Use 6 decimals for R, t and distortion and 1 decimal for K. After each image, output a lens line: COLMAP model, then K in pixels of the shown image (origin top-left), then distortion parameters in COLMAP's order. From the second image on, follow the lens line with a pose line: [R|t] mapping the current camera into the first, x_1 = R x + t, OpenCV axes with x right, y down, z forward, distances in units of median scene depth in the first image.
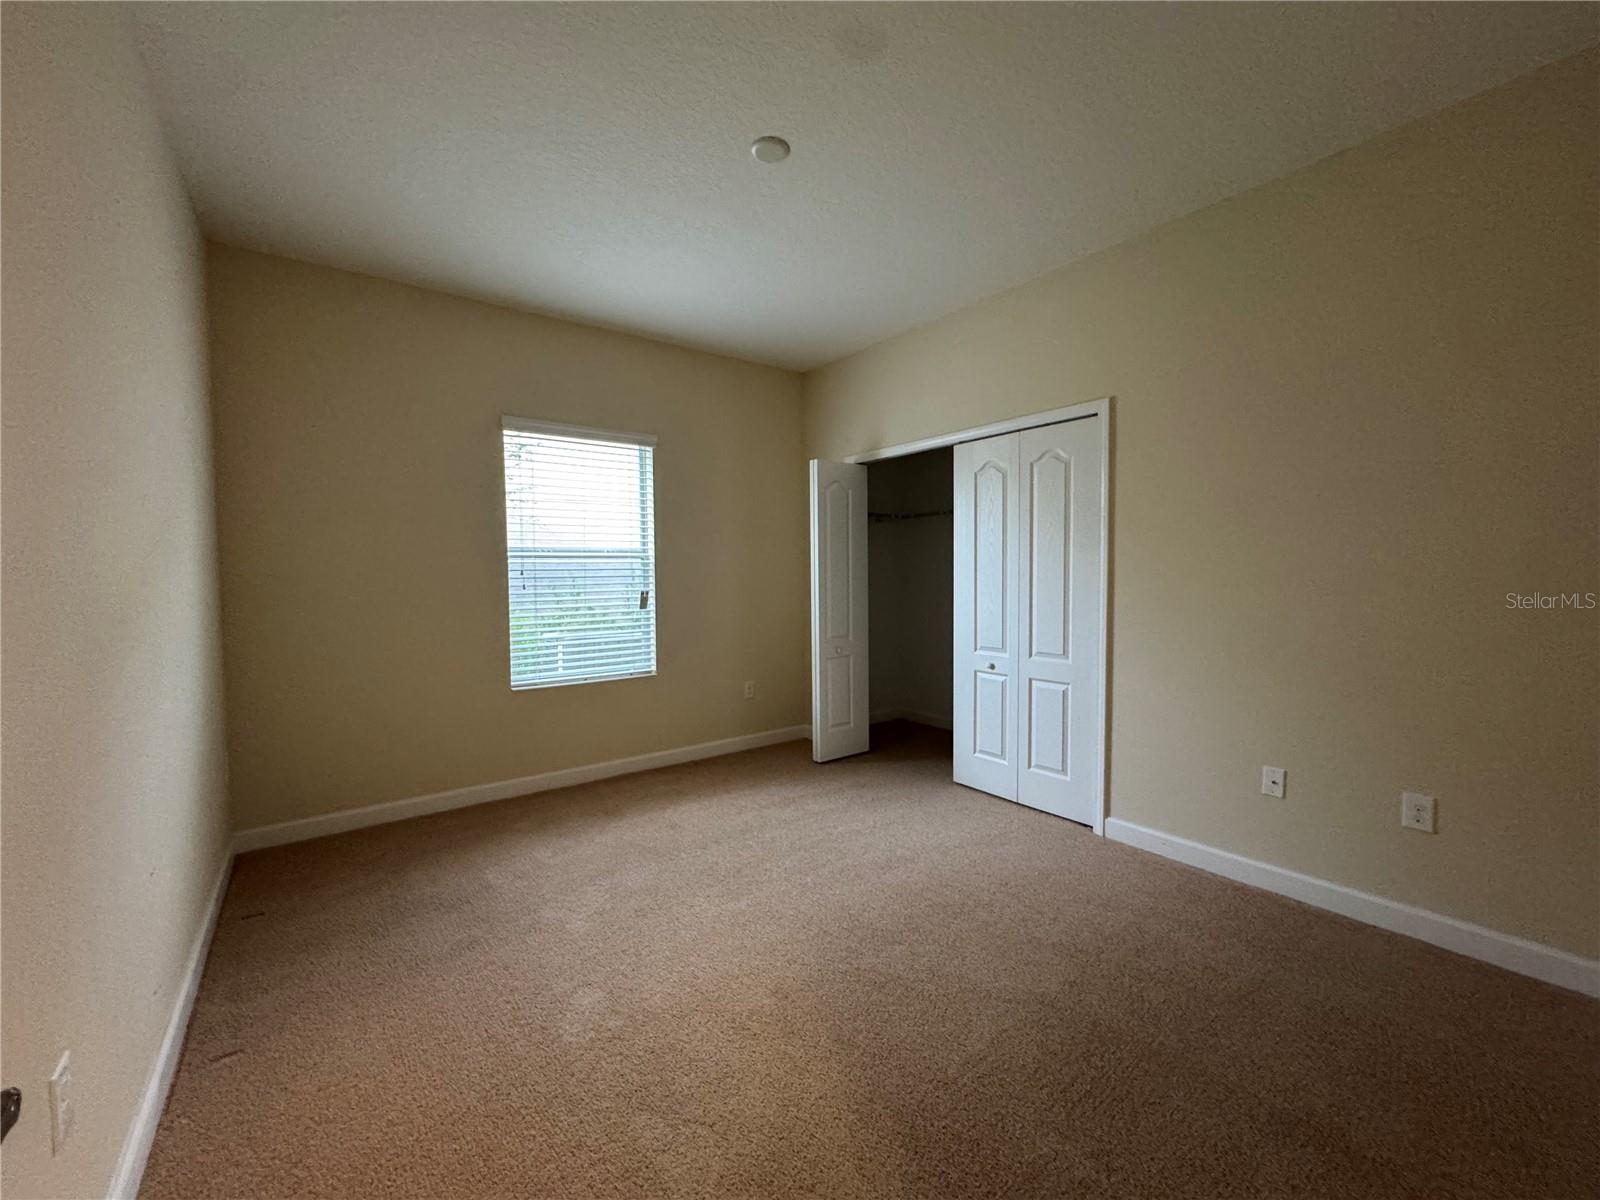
lens RADIAL K [[640.7, 0, 800.0], [0, 640.7, 600.0], [0, 0, 1]] dist [0.013644, -0.000006]
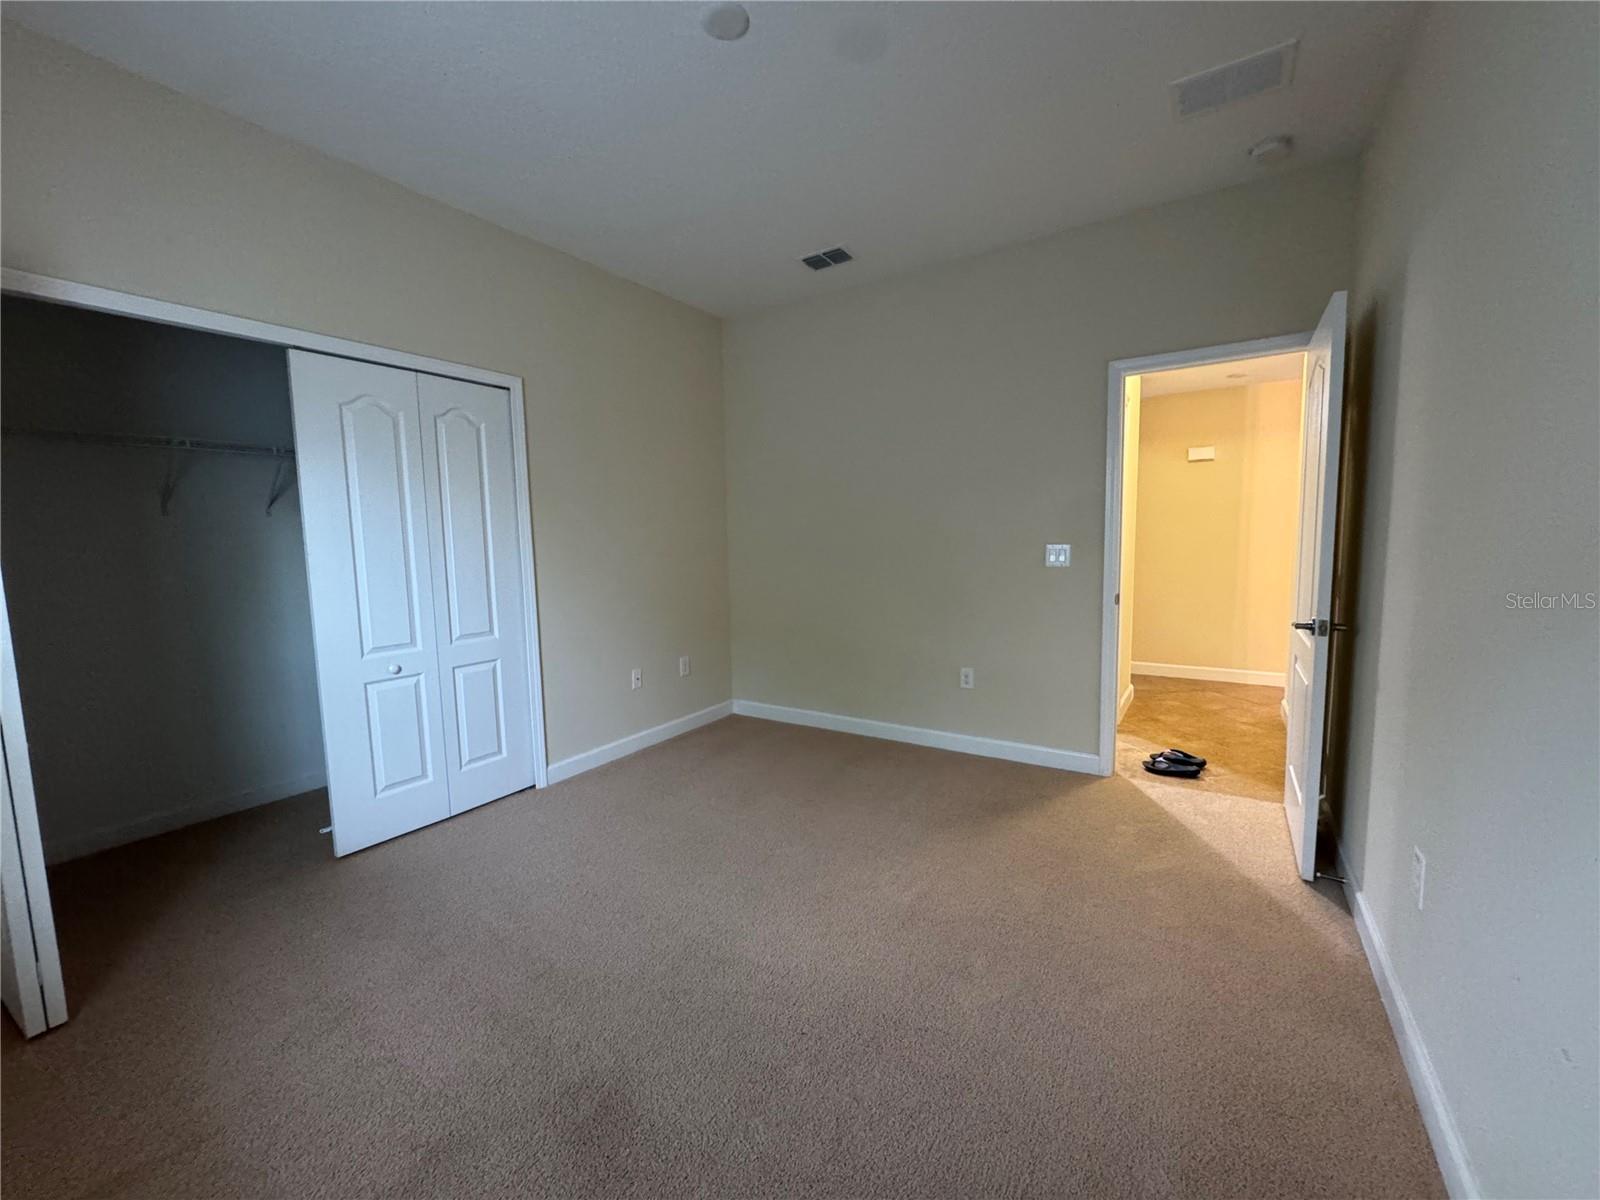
lens RADIAL K [[640.7, 0, 800.0], [0, 640.7, 600.0], [0, 0, 1]] dist [0.013644, -0.000006]
pose [[-0.335588, -0.075826, 0.938952, -0.622661], [0.067580, 0.992249, 0.104284, -0.028487], [-0.939581, 0.098451, -0.327863, 0.853797]]
